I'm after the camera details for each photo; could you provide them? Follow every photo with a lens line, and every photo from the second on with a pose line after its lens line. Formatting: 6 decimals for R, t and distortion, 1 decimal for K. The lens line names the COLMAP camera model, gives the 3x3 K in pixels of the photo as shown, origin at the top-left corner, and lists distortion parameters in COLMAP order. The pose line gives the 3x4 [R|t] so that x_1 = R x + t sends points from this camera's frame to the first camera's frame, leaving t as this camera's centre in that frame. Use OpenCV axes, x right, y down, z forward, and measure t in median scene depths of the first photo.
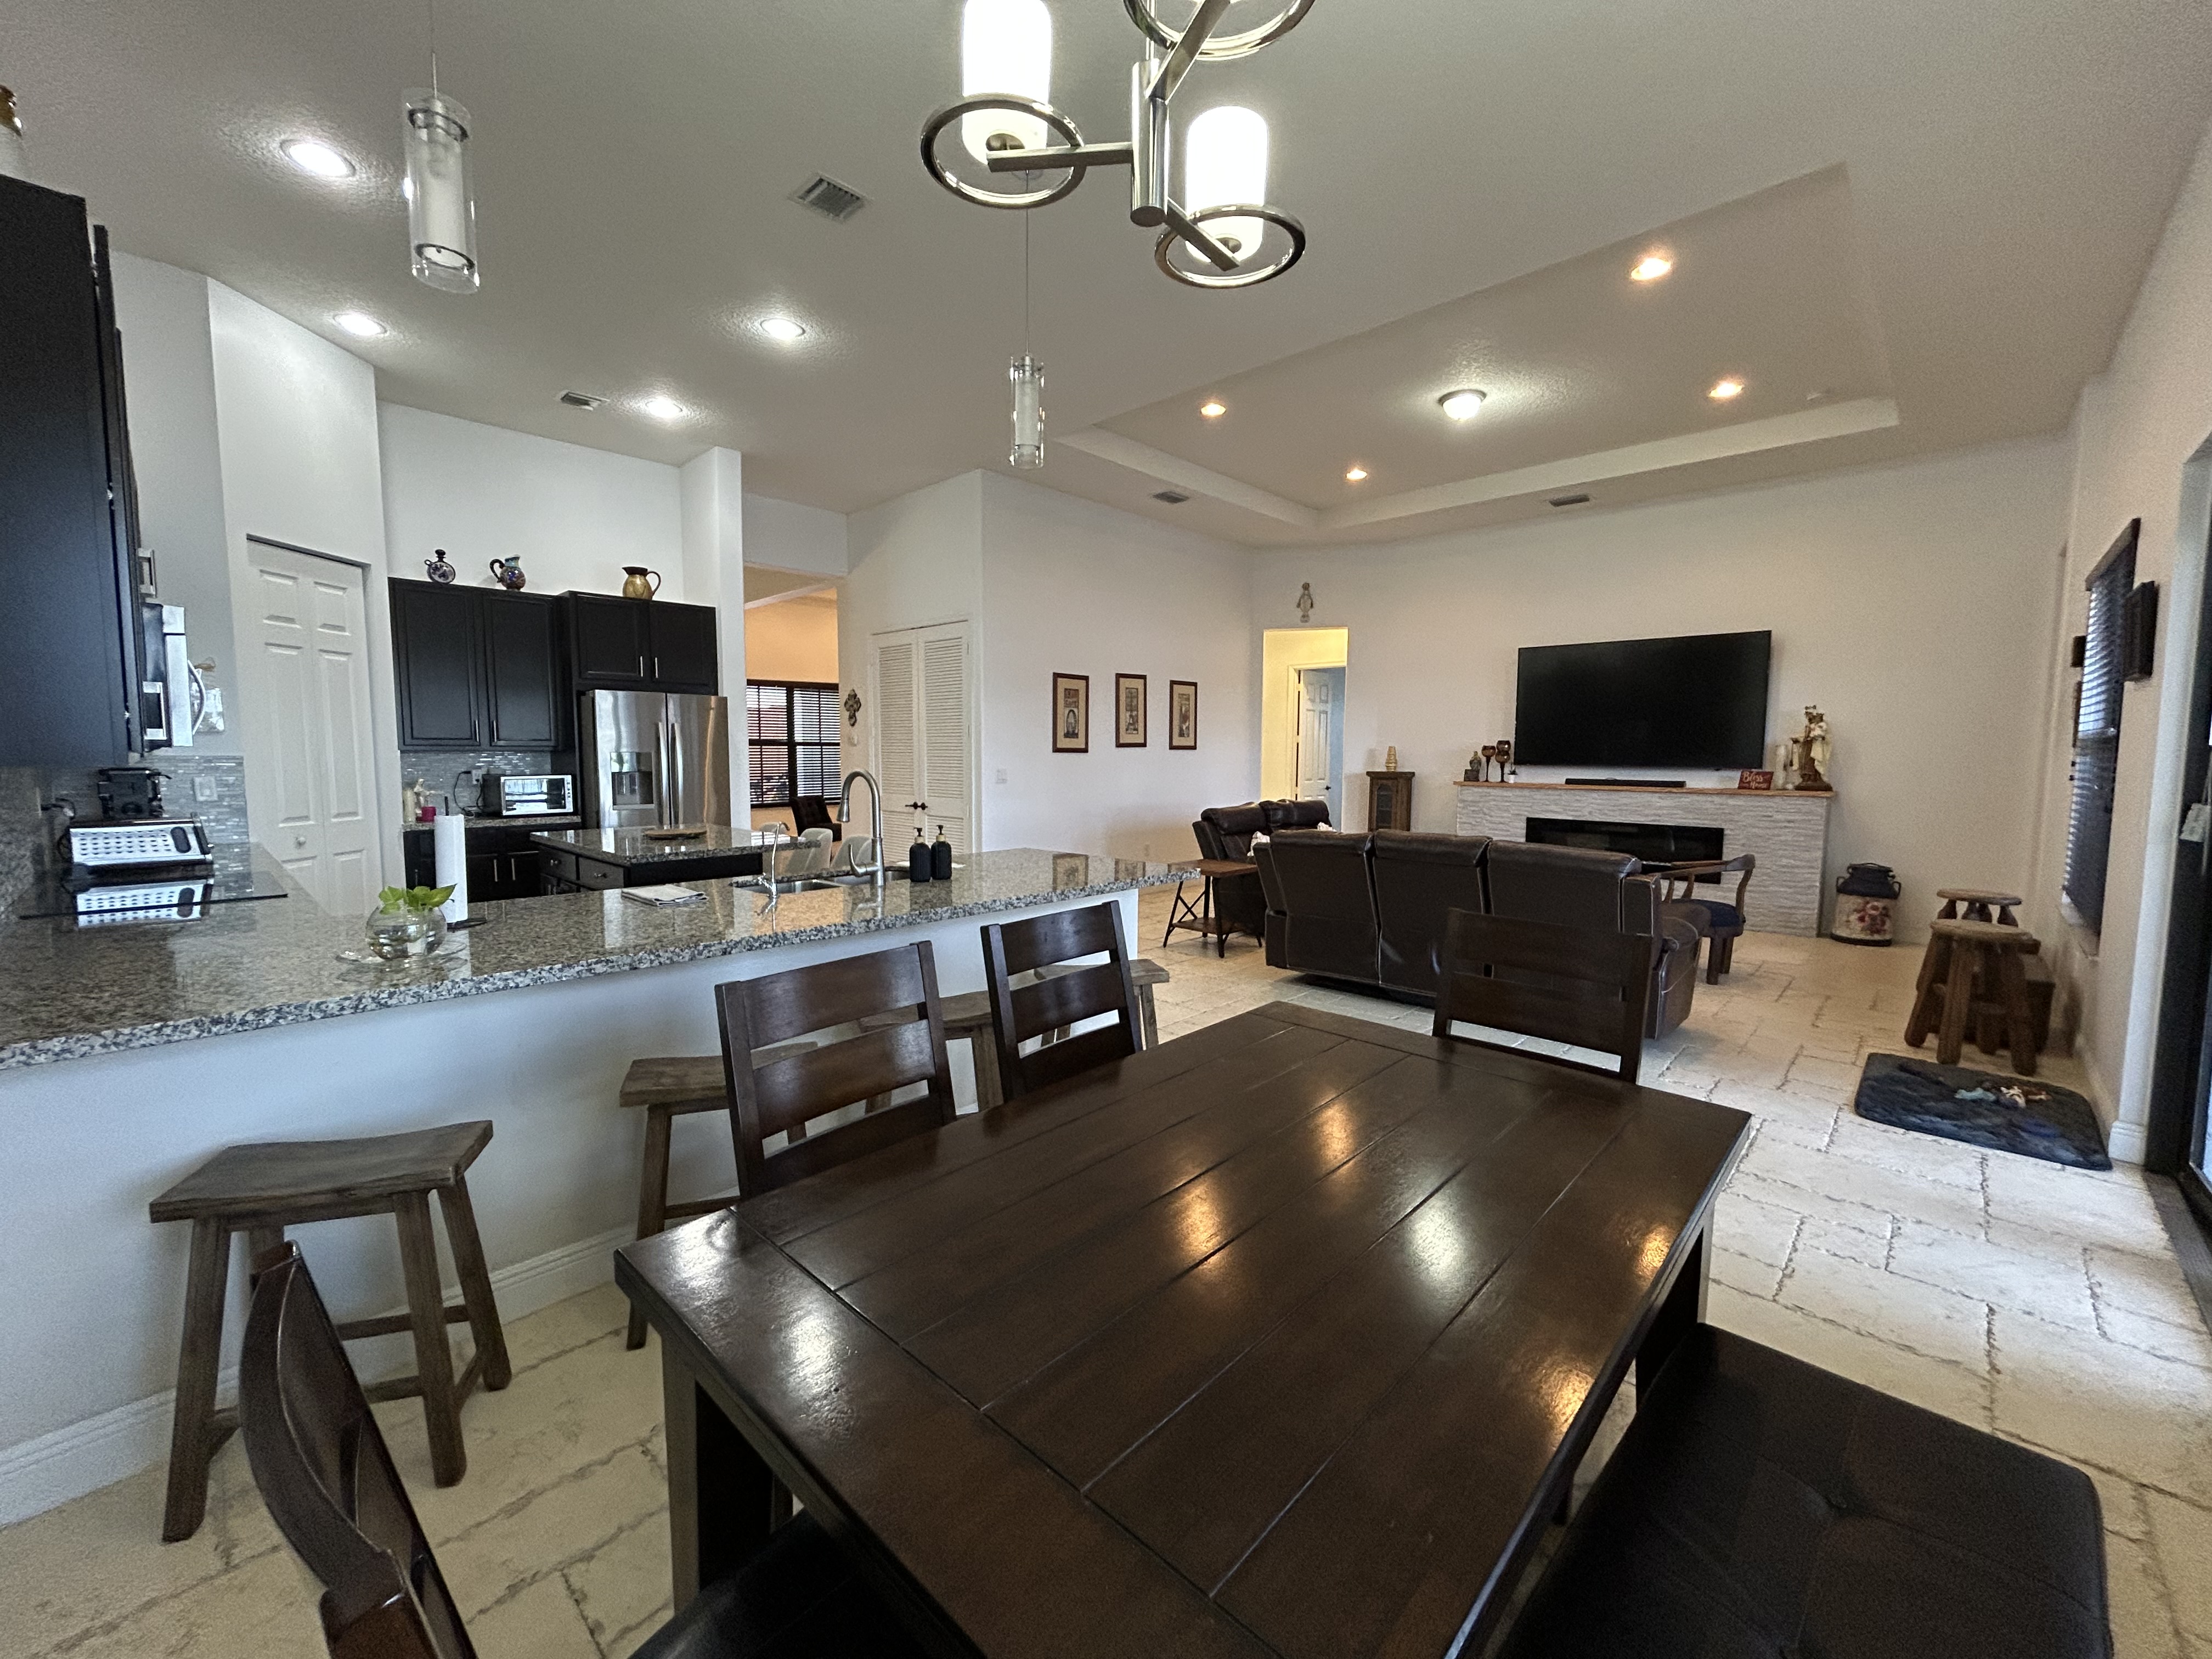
lens RADIAL K [[899.1, 0, 1106.0], [0, 899.1, 829.5], [0, 0, 1]] dist [0.000303, -0.000326]
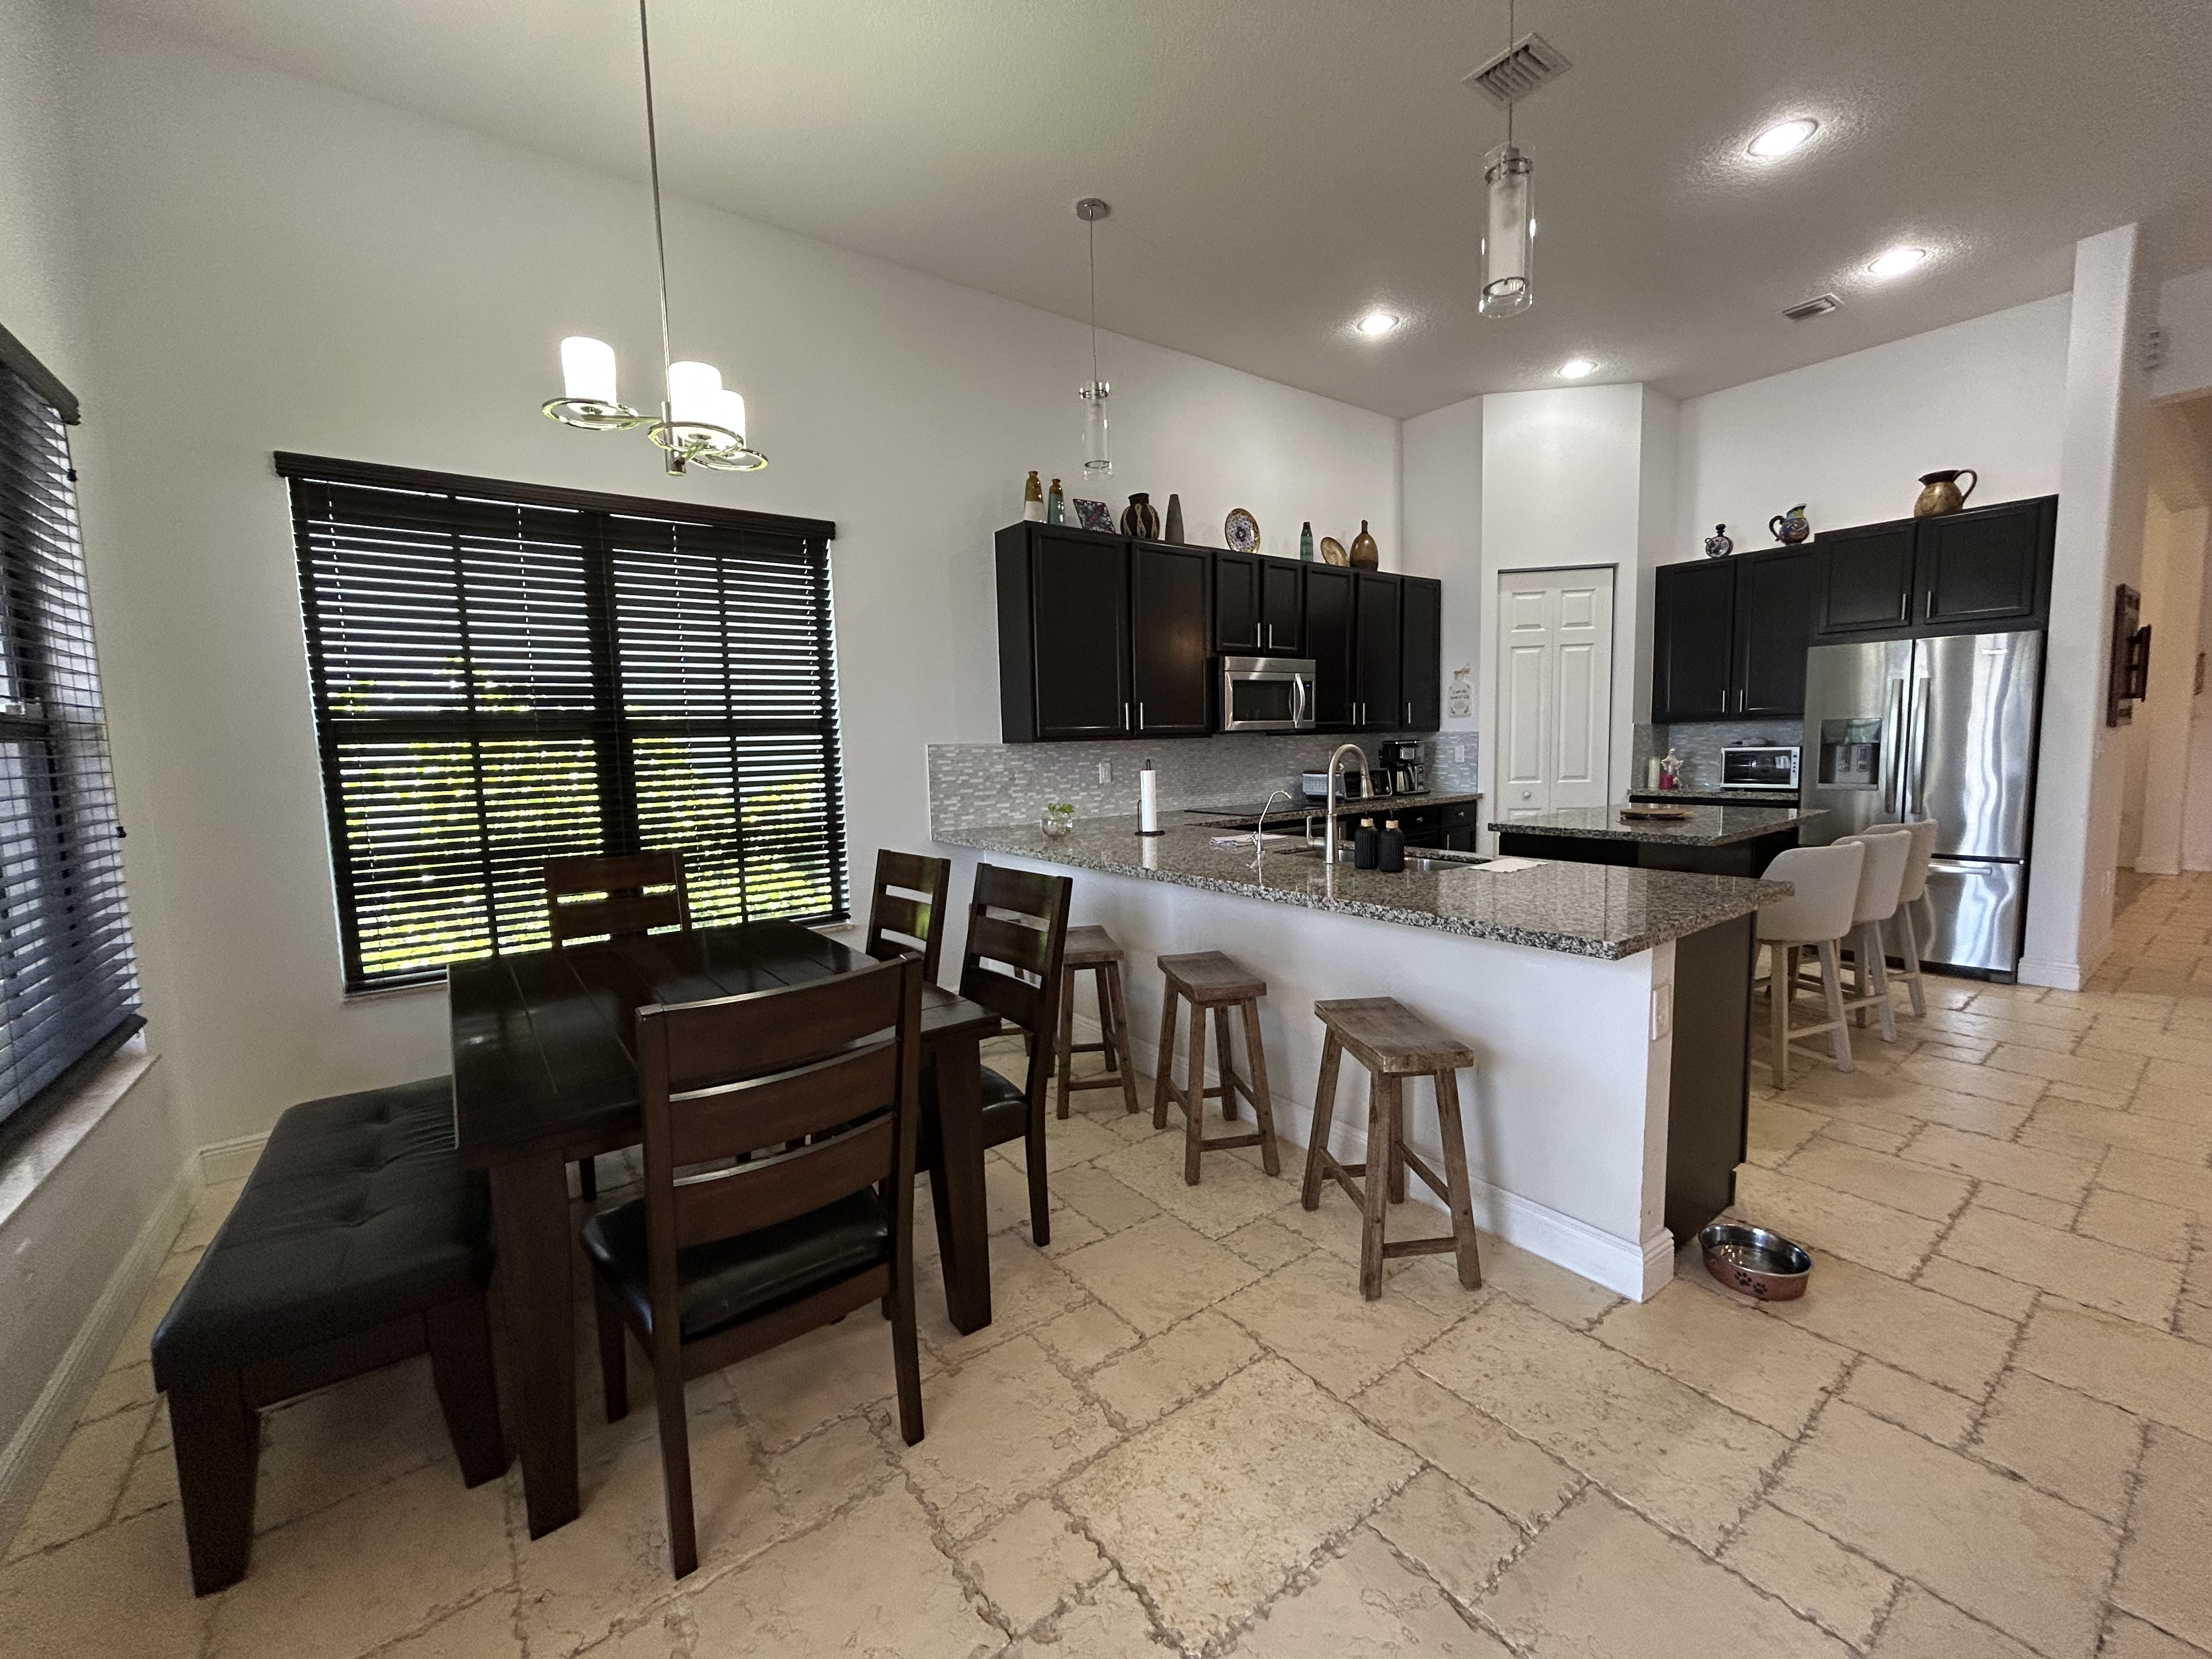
lens RADIAL K [[899.1, 0, 1106.0], [0, 899.1, 829.5], [0, 0, 1]] dist [0.000303, -0.000326]
pose [[-0.177476, 0.095592, -0.979471, 0.411138], [-0.062792, 0.992143, 0.108206, -0.033141], [0.982120, 0.080707, -0.170079, 0.507033]]
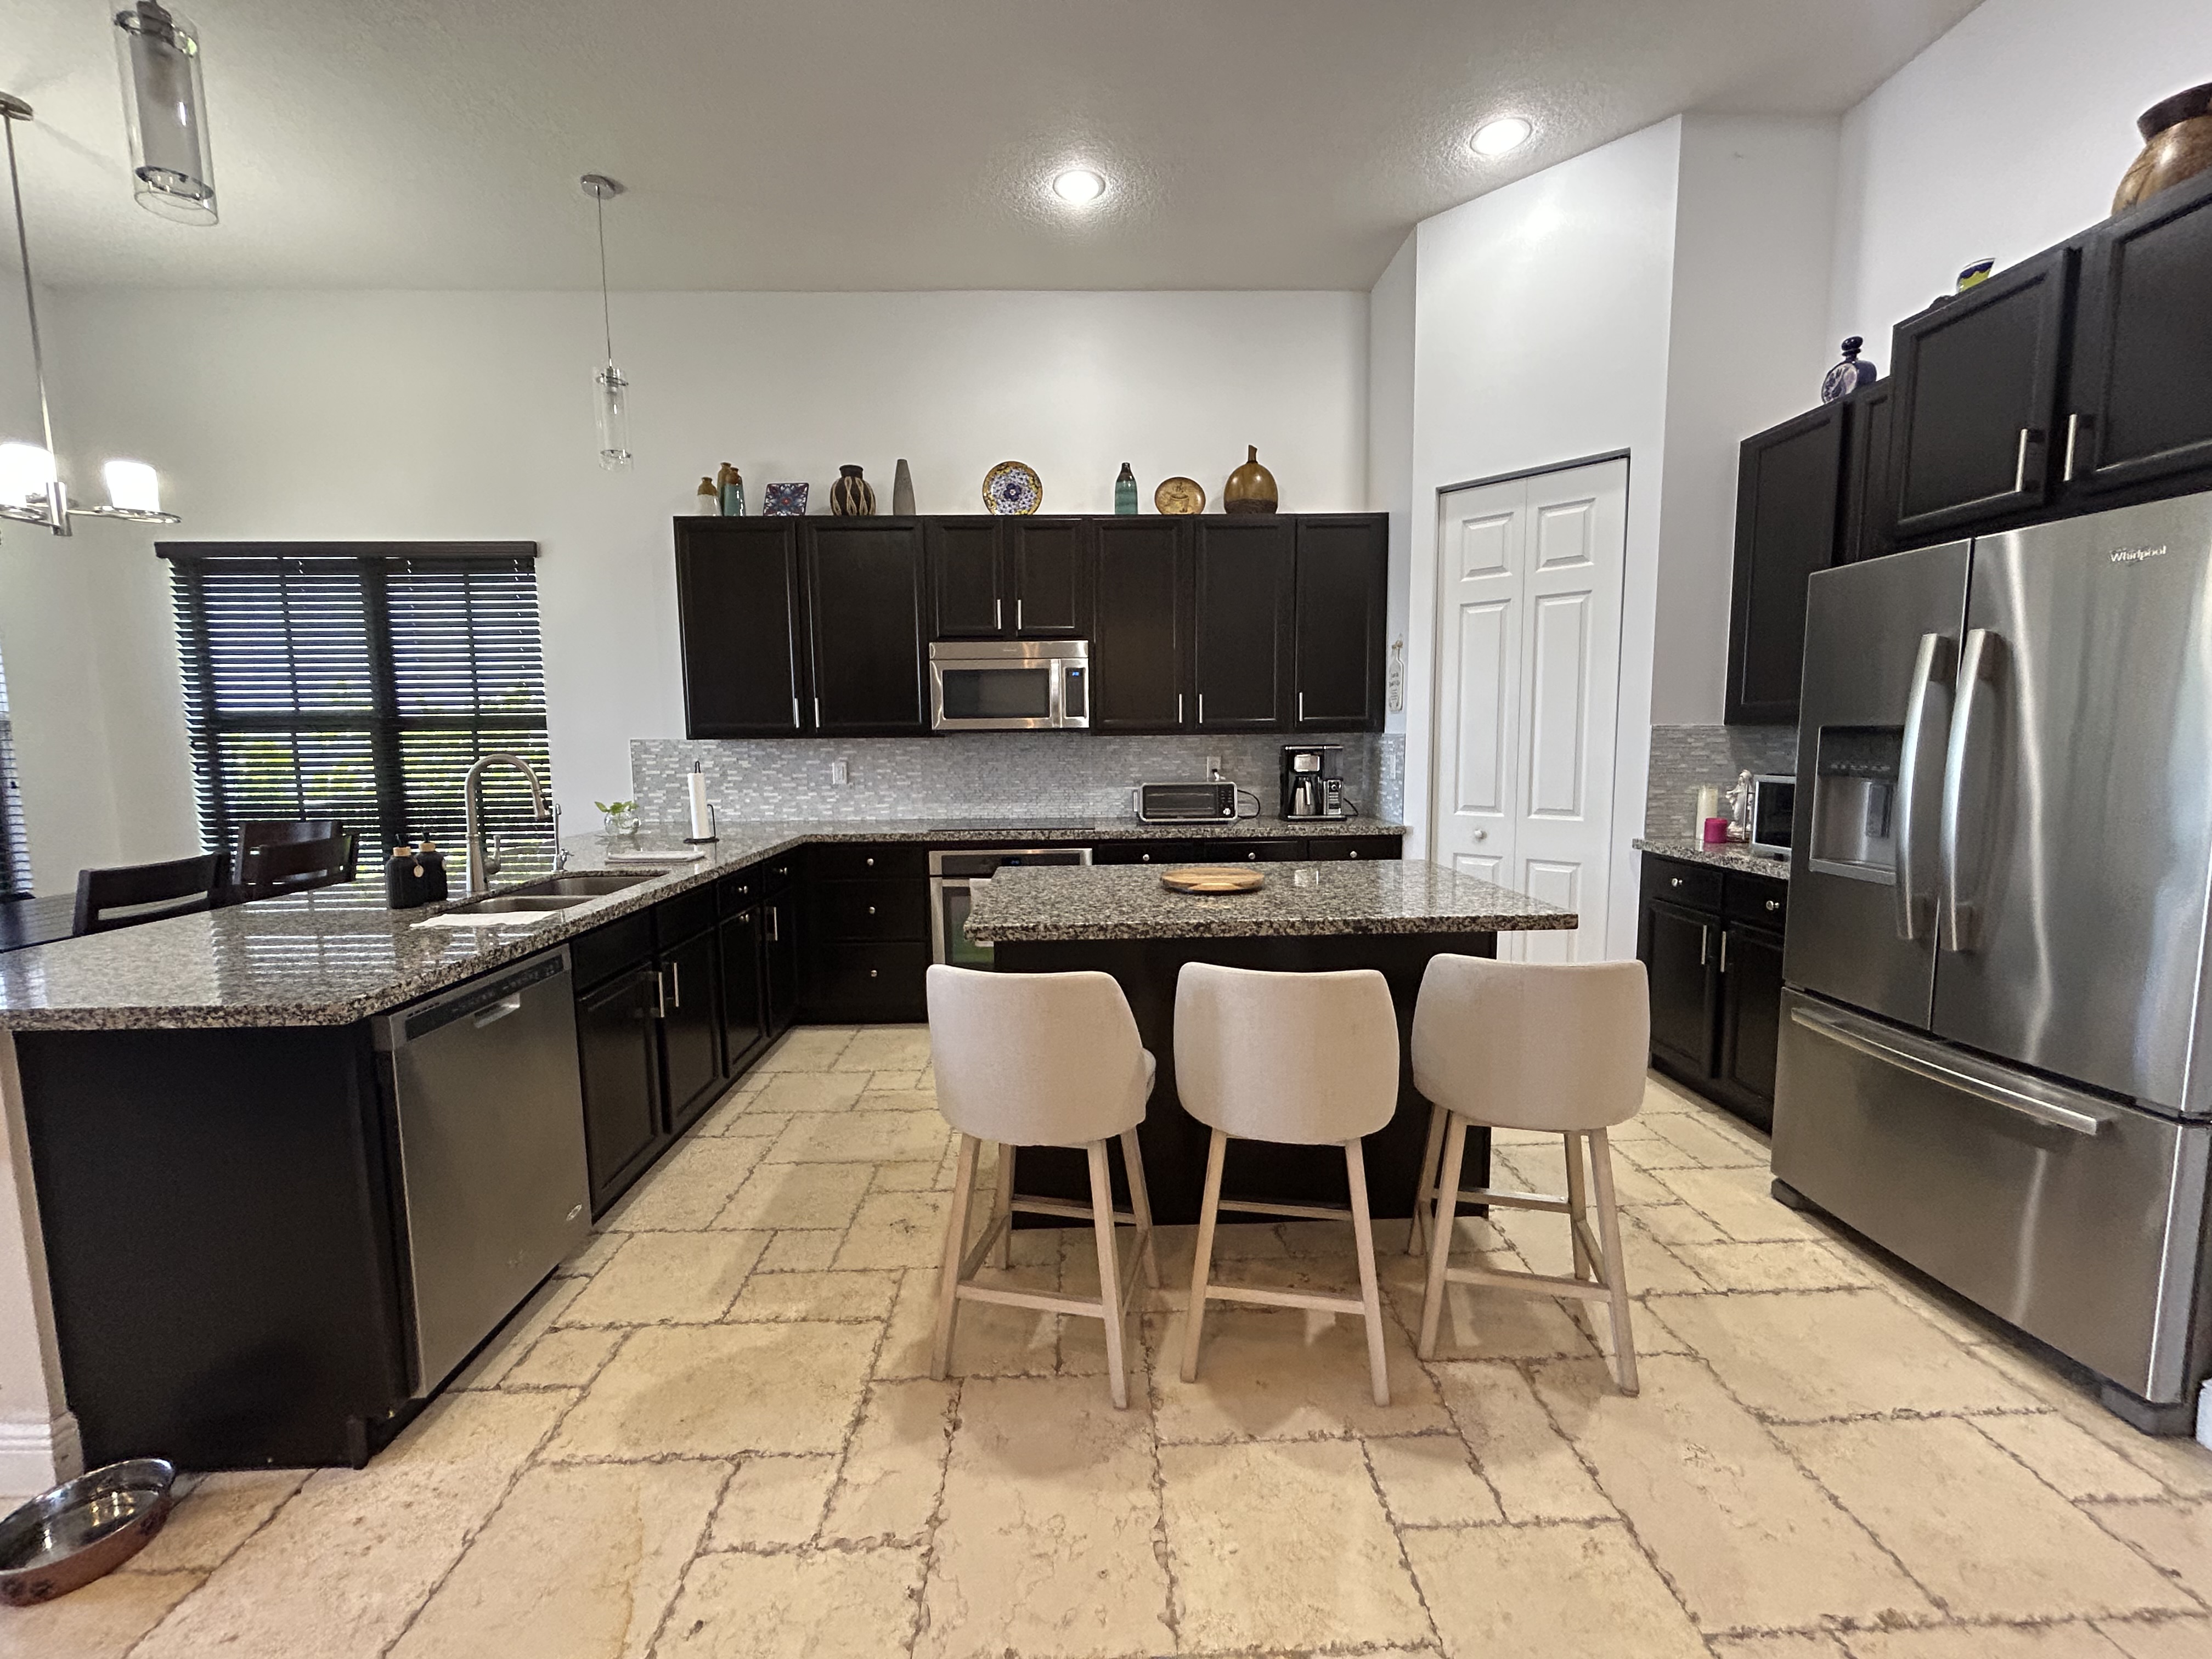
lens RADIAL K [[899.1, 0, 1106.0], [0, 899.1, 829.5], [0, 0, 1]] dist [0.000303, -0.000326]
pose [[-0.714043, 0.073899, -0.696191, -0.045456], [-0.057231, 0.984924, 0.163246, -0.089209], [0.697759, 0.156409, -0.699049, 1.094427]]
